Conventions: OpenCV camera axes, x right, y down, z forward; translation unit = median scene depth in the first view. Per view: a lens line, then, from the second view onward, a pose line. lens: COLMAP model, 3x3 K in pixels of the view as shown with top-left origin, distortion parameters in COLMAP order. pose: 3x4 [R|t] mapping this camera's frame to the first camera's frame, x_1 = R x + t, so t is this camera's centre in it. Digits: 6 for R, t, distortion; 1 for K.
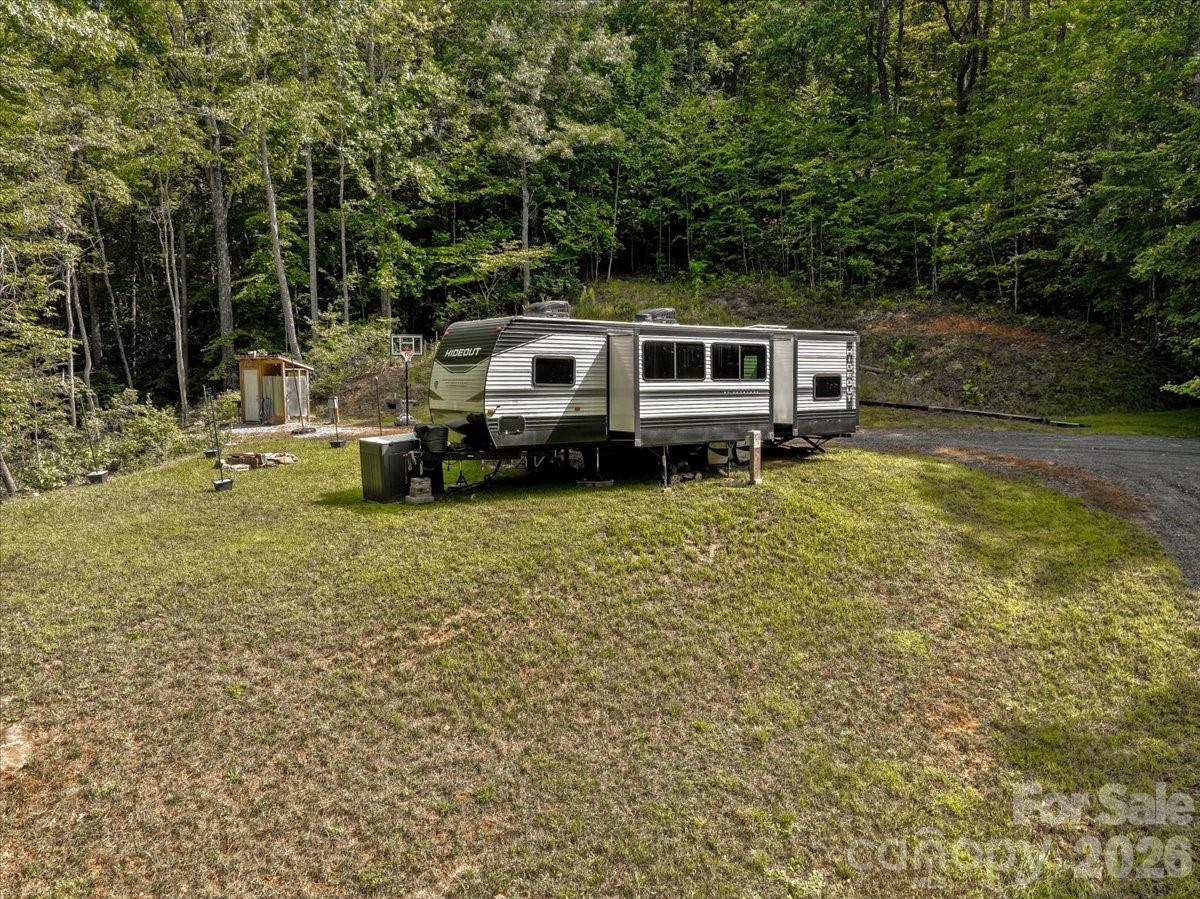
lens RADIAL K [[852.0, 0, 596.0], [0, 852.0, 451.4], [0, 0, 1]] dist [0.005099, 0.005727]
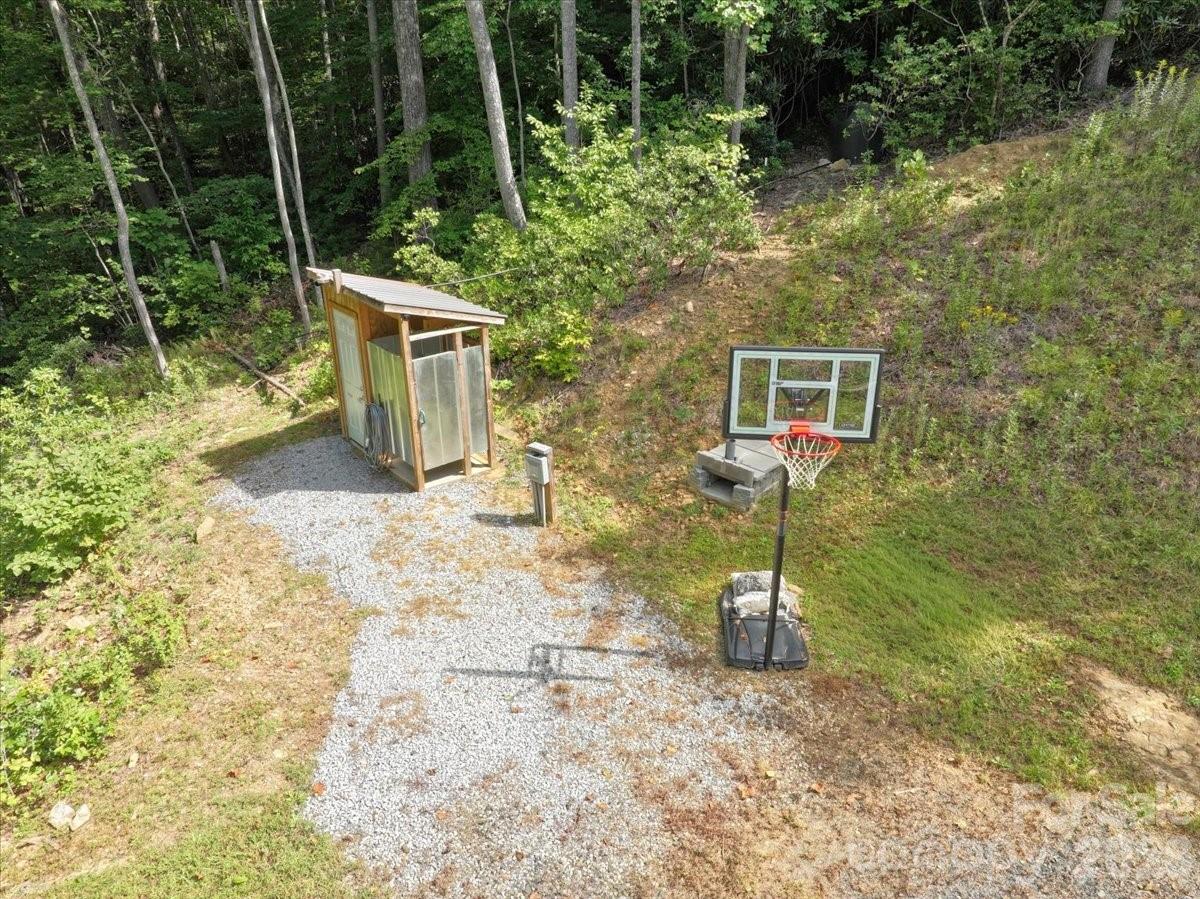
lens RADIAL K [[852.0, 0, 603.8], [0, 852.0, 444.6], [0, 0, 1]] dist [0.005099, 0.005727]
pose [[0.928367, 0.145340, -0.342069, -0.147664], [-0.032074, 0.948265, 0.315856, -0.136024], [0.370279, -0.282259, 0.884999, 0.603303]]
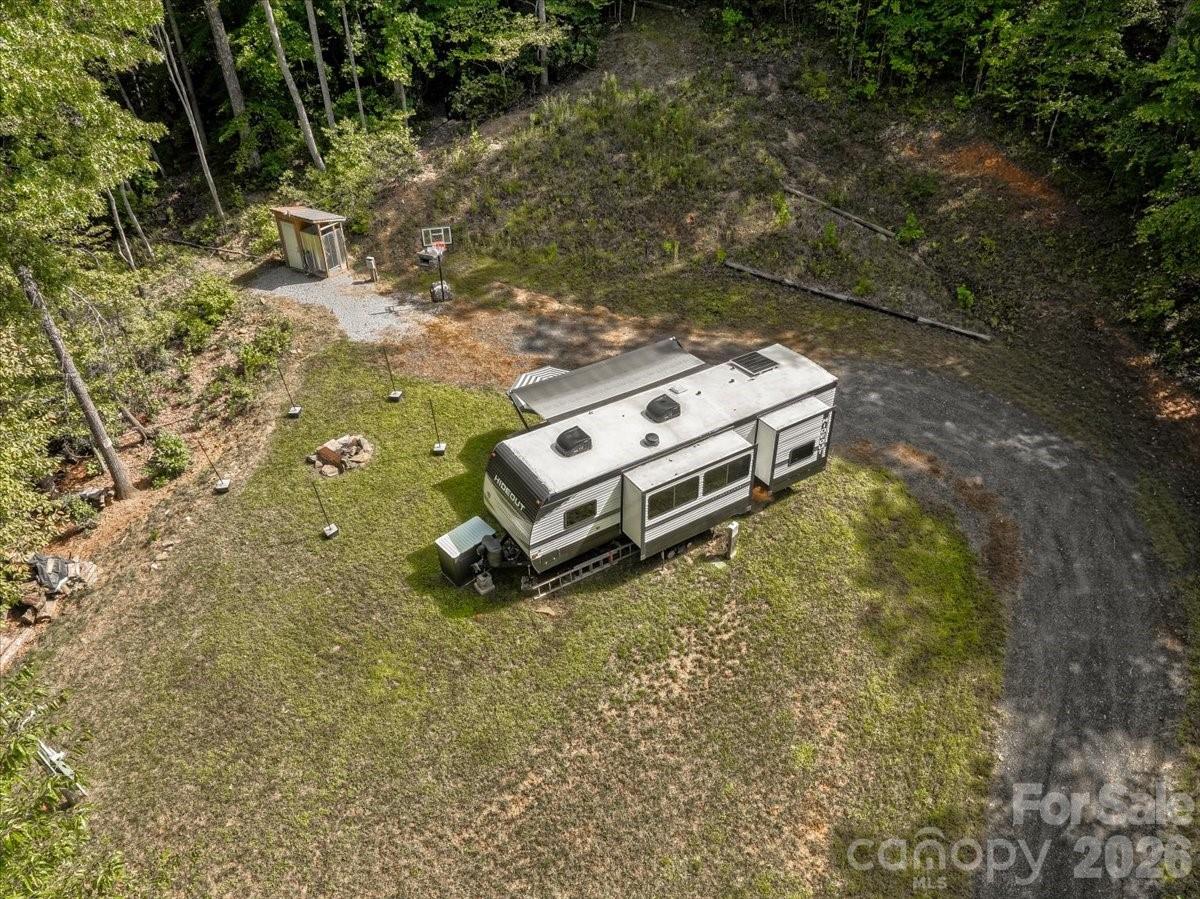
lens RADIAL K [[852.0, 0, 595.0], [0, 852.0, 455.3], [0, 0, 1]] dist [0.005099, 0.005727]
pose [[0.999689, 0.013783, -0.020794, -0.000415], [-0.000995, 0.854872, 0.518838, -0.336222], [0.024927, -0.518656, 0.854620, -0.028379]]
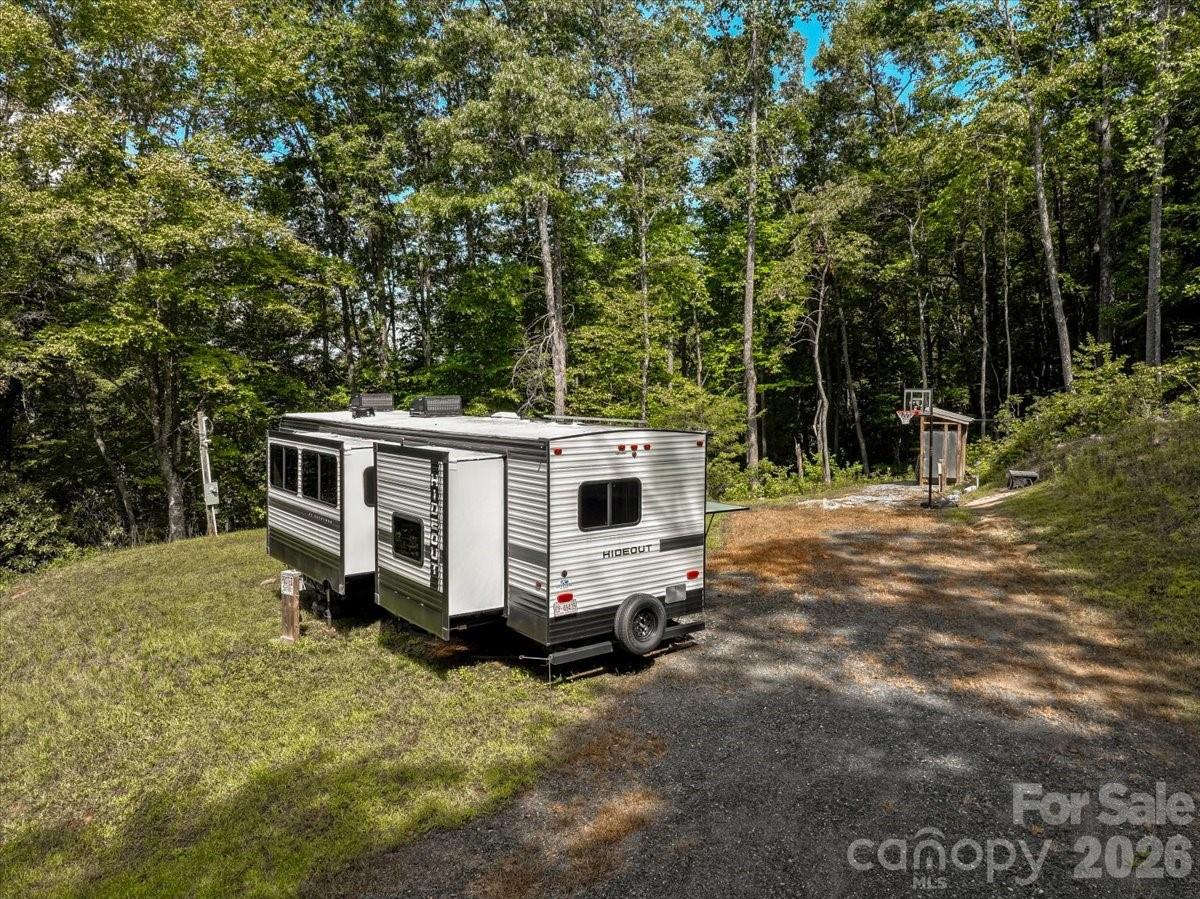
lens RADIAL K [[852.0, 0, 593.8], [0, 852.0, 443.3], [0, 0, 1]] dist [0.005099, 0.005727]
pose [[0.041891, 0.074319, -0.996354, 0.397102], [-0.085838, 0.993810, 0.070520, -0.089785], [0.995428, 0.082571, 0.048011, 0.522957]]
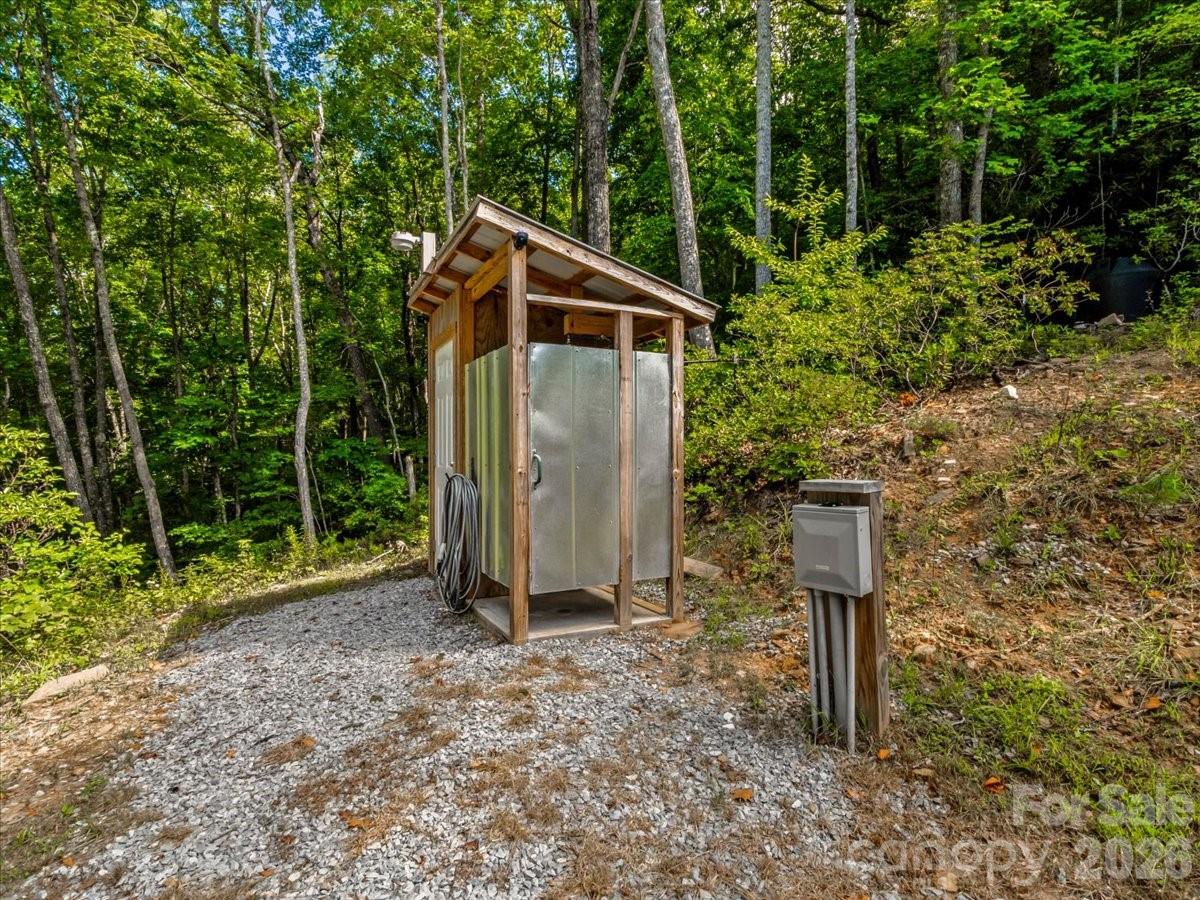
lens RADIAL K [[632.8, 0, 603.2], [0, 632.8, 452.2], [0, 0, 1]] dist [0.001655, 0.000701]
pose [[0.830847, 0.003679, -0.556488, -0.238418], [-0.055116, 0.995606, -0.075707, -0.049569], [0.553764, 0.093573, 0.827399, 0.758181]]
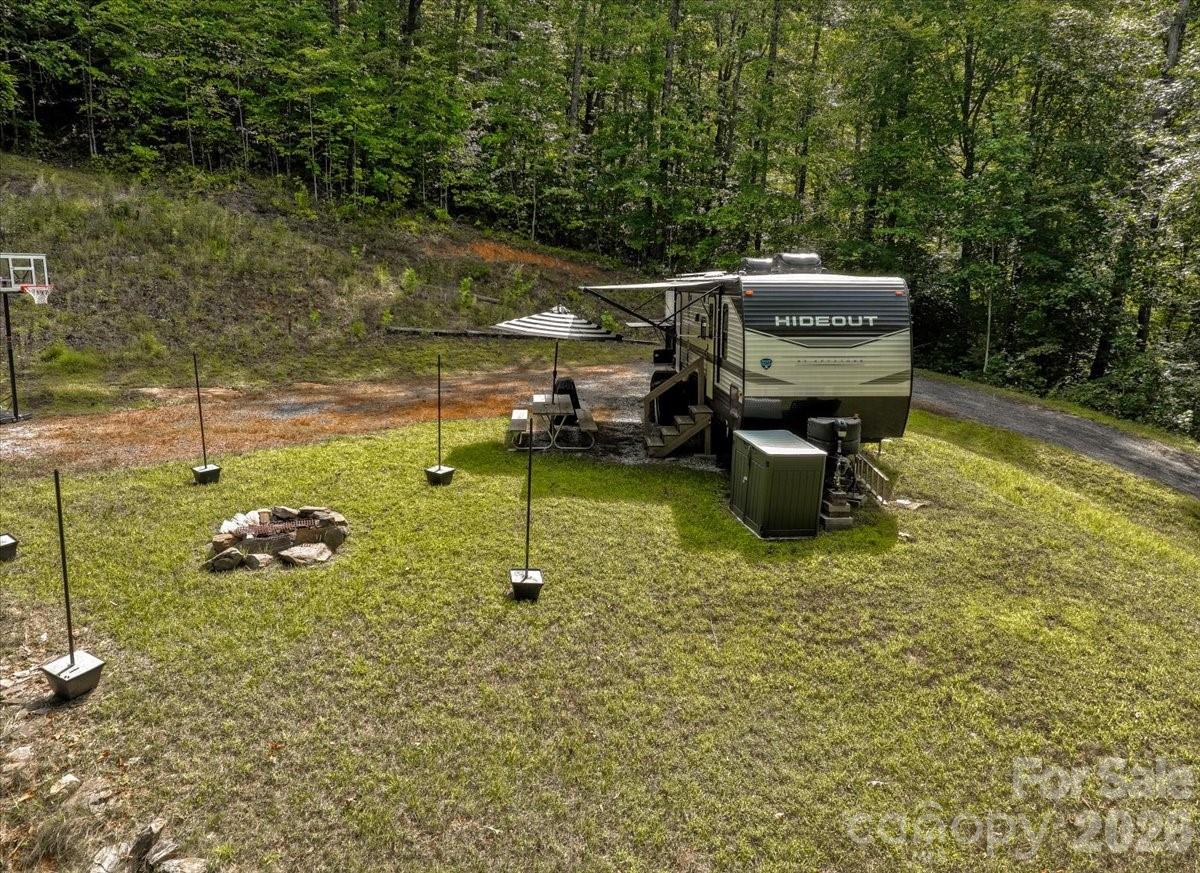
lens RADIAL K [[867.3, 0, 592.8], [0, 867.3, 424.1], [0, 0, 1]] dist [0.003372, 0.002692]
pose [[0.540890, -0.137001, 0.829861, -0.379455], [0.069941, 0.990554, 0.117943, -0.052973], [-0.838181, -0.005753, 0.545362, 0.301515]]
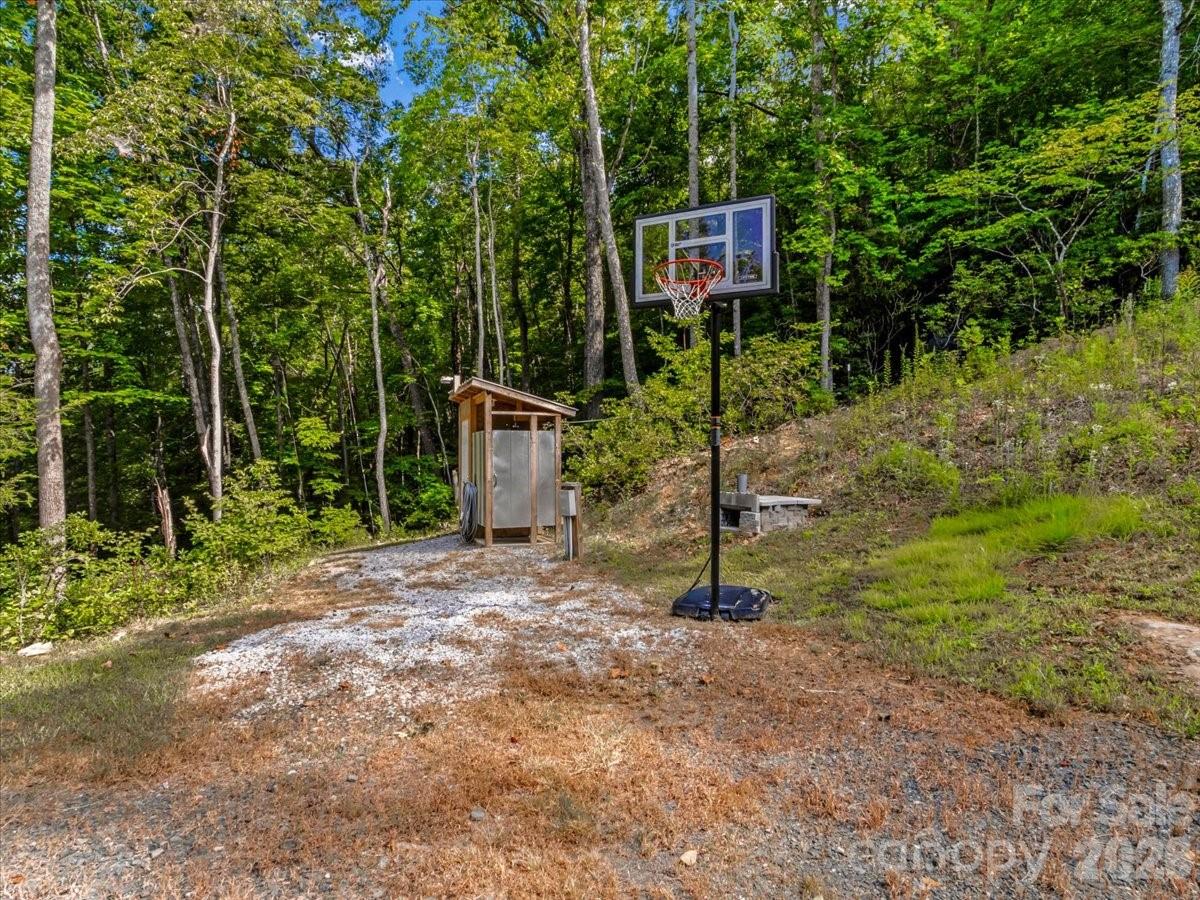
lens RADIAL K [[668.5, 0, 596.9], [0, 668.5, 444.8], [0, 0, 1]] dist [0.001979, -0.000081]
pose [[0.773756, -0.014421, -0.633320, -0.103287], [-0.061077, 0.993385, -0.097240, -0.044338], [0.630532, 0.113921, 0.767757, 0.655067]]
